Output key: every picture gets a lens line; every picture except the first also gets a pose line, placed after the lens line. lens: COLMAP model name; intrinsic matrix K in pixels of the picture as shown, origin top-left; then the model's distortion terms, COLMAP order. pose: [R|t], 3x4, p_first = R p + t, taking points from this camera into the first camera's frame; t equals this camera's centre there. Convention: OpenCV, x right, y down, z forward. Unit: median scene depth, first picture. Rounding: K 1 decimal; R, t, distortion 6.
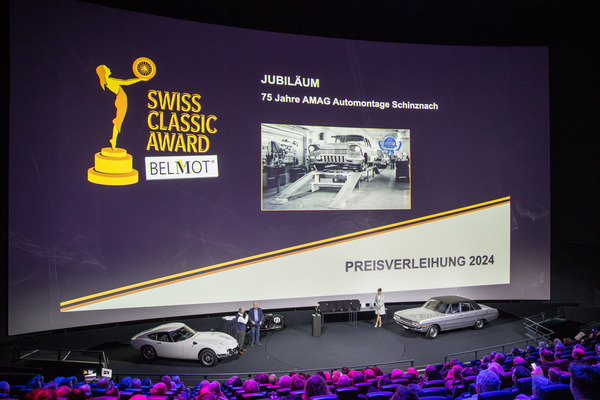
lens RADIAL K [[394.8, 0, 297.9], [0, 394.8, 205.0], [0, 0, 1]] dist [-0.075434, 0.013239]
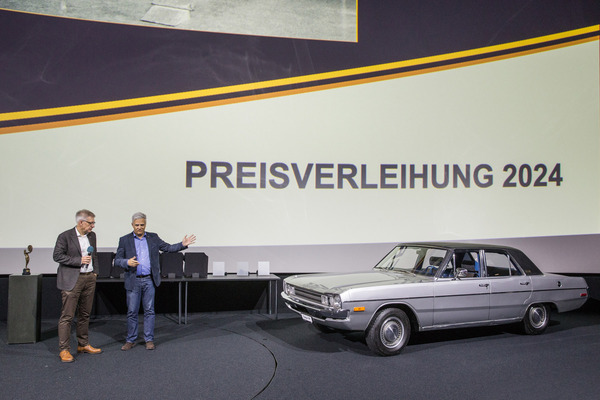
lens RADIAL K [[485.2, 0, 303.0], [0, 485.2, 202.7], [0, 0, 1]] dist [-0.037700, 0.015154]
pose [[0.999240, 0.011328, 0.037310, 0.214149], [-0.010237, 0.999518, -0.029309, 0.193042], [-0.037624, 0.028905, 0.998874, 0.506073]]
